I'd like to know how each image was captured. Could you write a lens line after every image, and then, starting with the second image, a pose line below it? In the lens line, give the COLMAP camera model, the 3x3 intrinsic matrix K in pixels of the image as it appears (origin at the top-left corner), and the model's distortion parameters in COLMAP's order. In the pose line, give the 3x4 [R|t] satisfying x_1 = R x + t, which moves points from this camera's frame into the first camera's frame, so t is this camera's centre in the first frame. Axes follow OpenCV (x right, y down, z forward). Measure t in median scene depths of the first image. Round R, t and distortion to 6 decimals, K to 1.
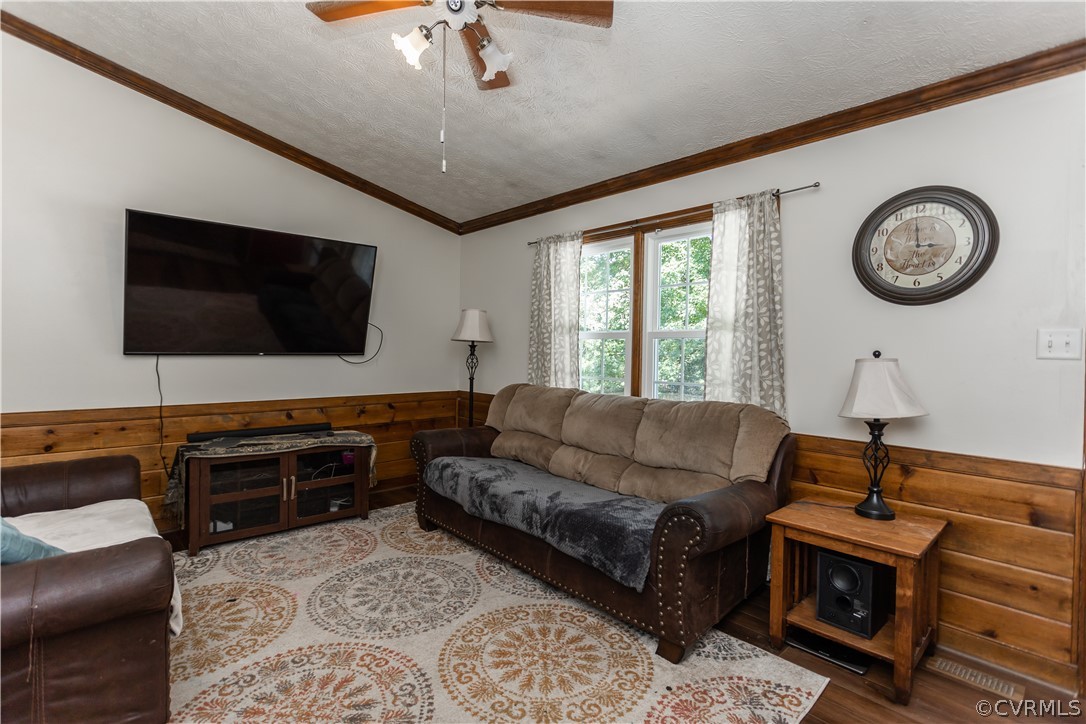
lens RADIAL K [[511.4, 0, 536.7], [0, 511.4, 357.1], [0, 0, 1]] dist [0.000039, 0.001864]
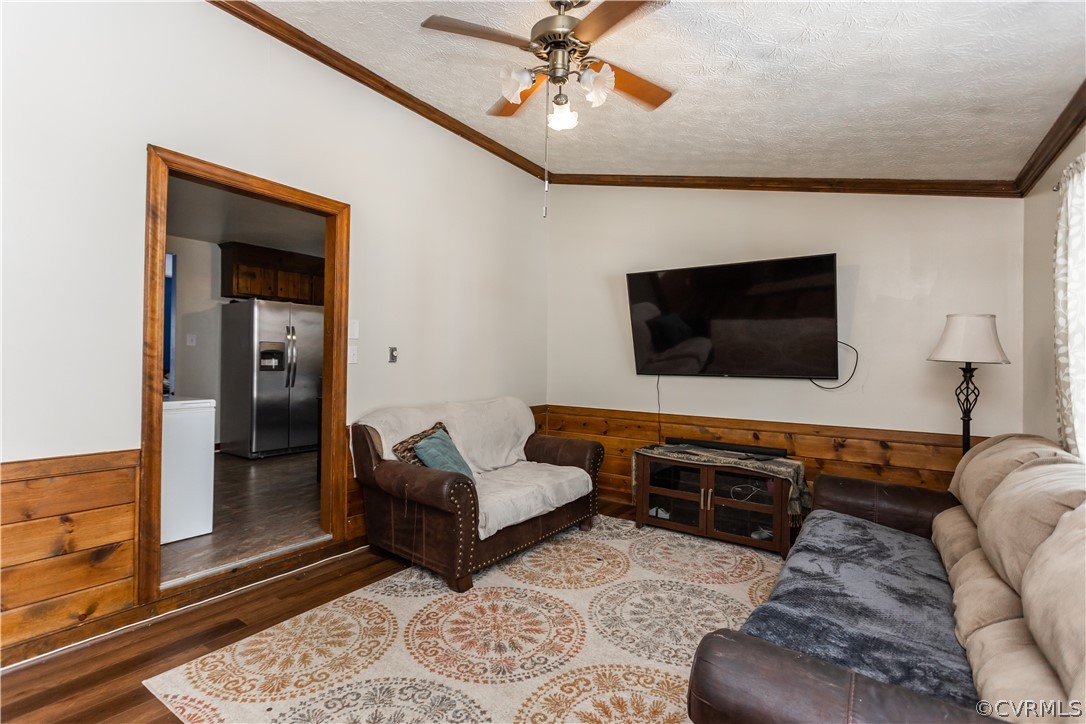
lens RADIAL K [[511.4, 0, 536.7], [0, 511.4, 357.1], [0, 0, 1]] dist [0.000039, 0.001864]
pose [[0.221314, -0.019454, -0.975009, 0.583507], [-0.024826, 0.999365, -0.025575, -0.010144], [0.974887, 0.029865, 0.220690, 0.461355]]
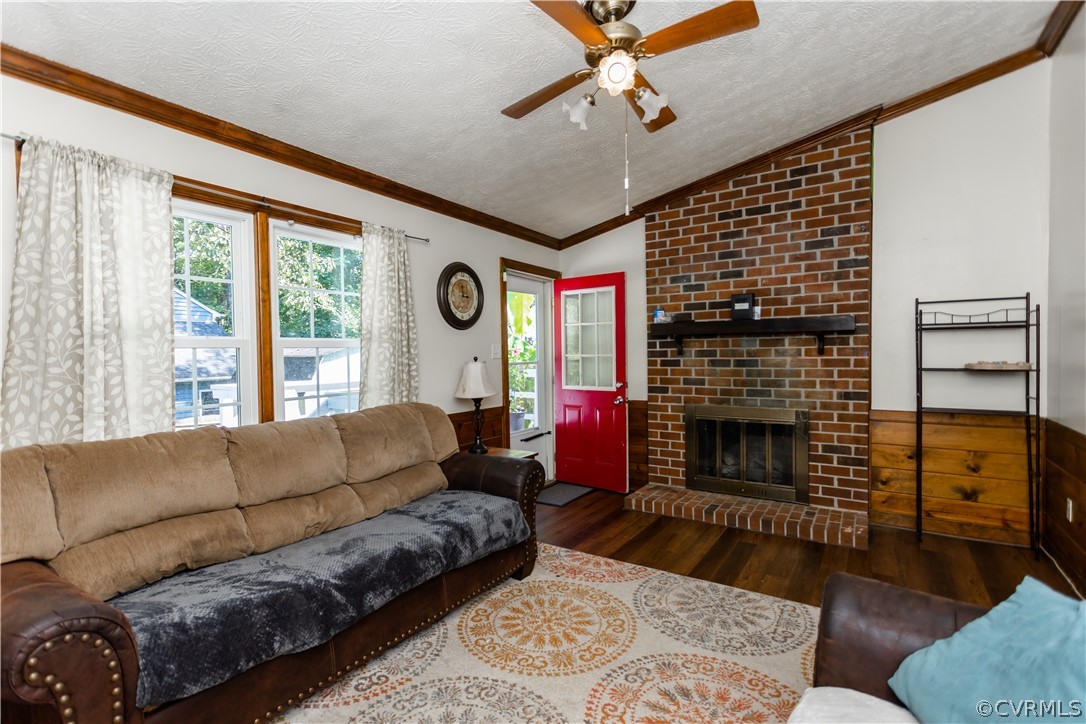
lens RADIAL K [[511.4, 0, 536.7], [0, 511.4, 357.1], [0, 0, 1]] dist [0.000039, 0.001864]
pose [[-0.240007, -0.026966, 0.970397, -0.806916], [0.016144, 0.999365, 0.031764, -0.048019], [-0.970637, 0.023290, -0.239419, 0.935341]]
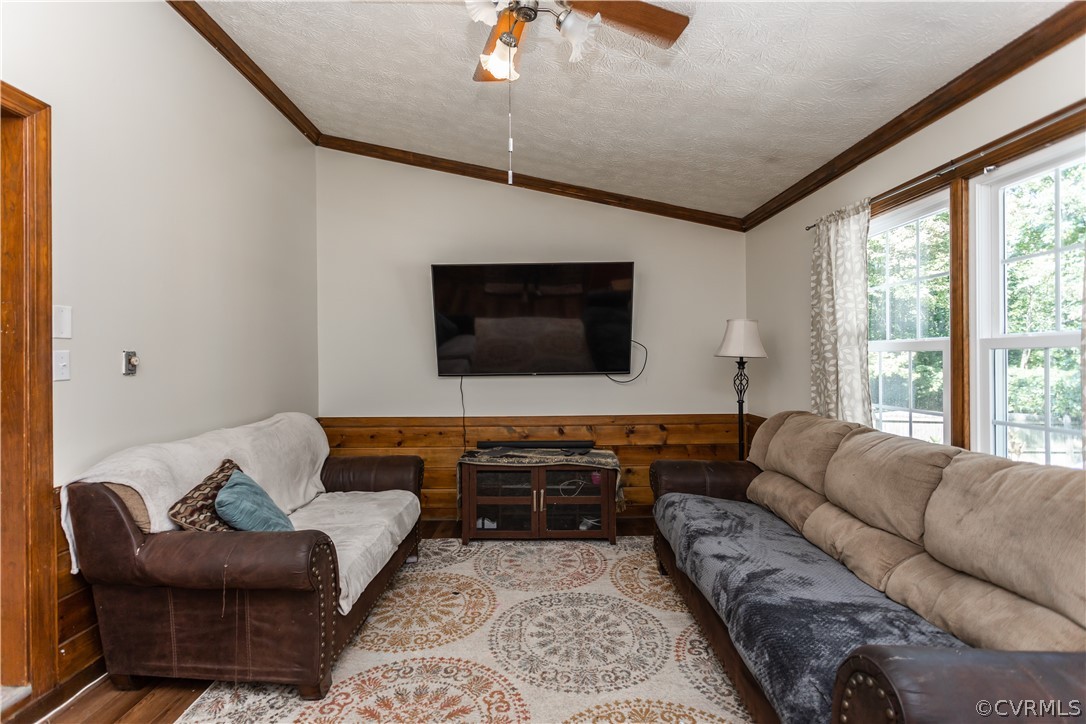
lens RADIAL K [[511.4, 0, 536.7], [0, 511.4, 357.1], [0, 0, 1]] dist [0.000039, 0.001864]
pose [[0.739810, -0.023563, -0.672403, 0.280461], [0.011205, 0.999679, -0.022704, -0.023230], [0.672722, 0.009262, 0.739837, 0.231437]]
